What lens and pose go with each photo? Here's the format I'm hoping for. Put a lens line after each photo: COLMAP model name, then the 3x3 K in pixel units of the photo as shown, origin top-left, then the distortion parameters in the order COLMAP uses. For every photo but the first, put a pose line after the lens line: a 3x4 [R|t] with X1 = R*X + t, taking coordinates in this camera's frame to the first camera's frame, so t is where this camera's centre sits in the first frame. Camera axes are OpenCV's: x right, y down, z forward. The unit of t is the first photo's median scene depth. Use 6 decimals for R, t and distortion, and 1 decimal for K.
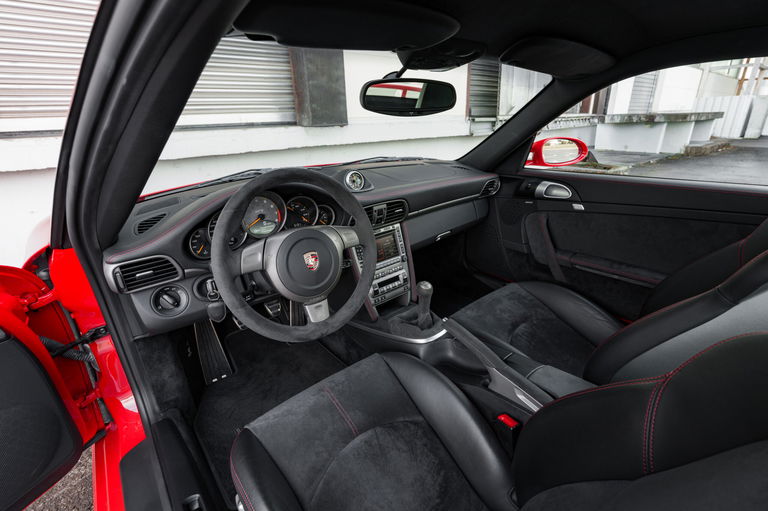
lens RADIAL K [[347.5, 0, 383.0], [0, 347.5, 253.7], [0, 0, 1]] dist [-0.002782, -0.000161]
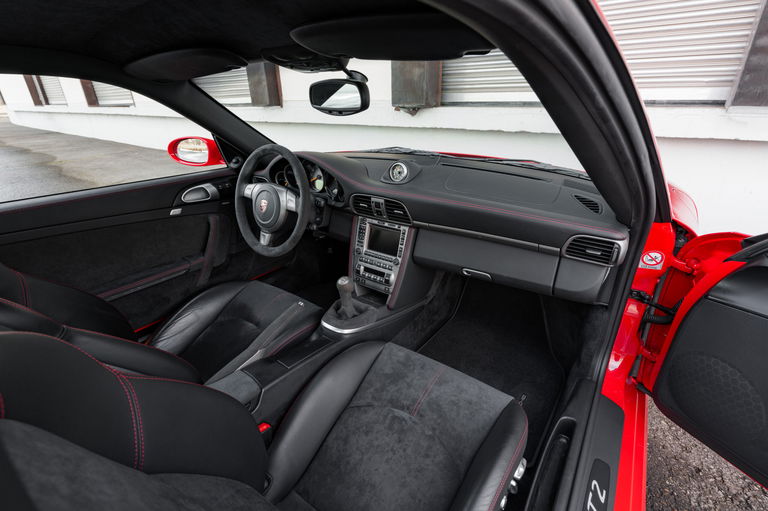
lens RADIAL K [[347.5, 0, 383.4], [0, 347.5, 256.6], [0, 0, 1]] dist [-0.002782, -0.000161]
pose [[0.243285, 0.424810, -0.871980, 0.916274], [-0.344134, 0.878310, 0.331879, -0.317359], [0.906854, 0.219337, 0.359871, 0.640457]]
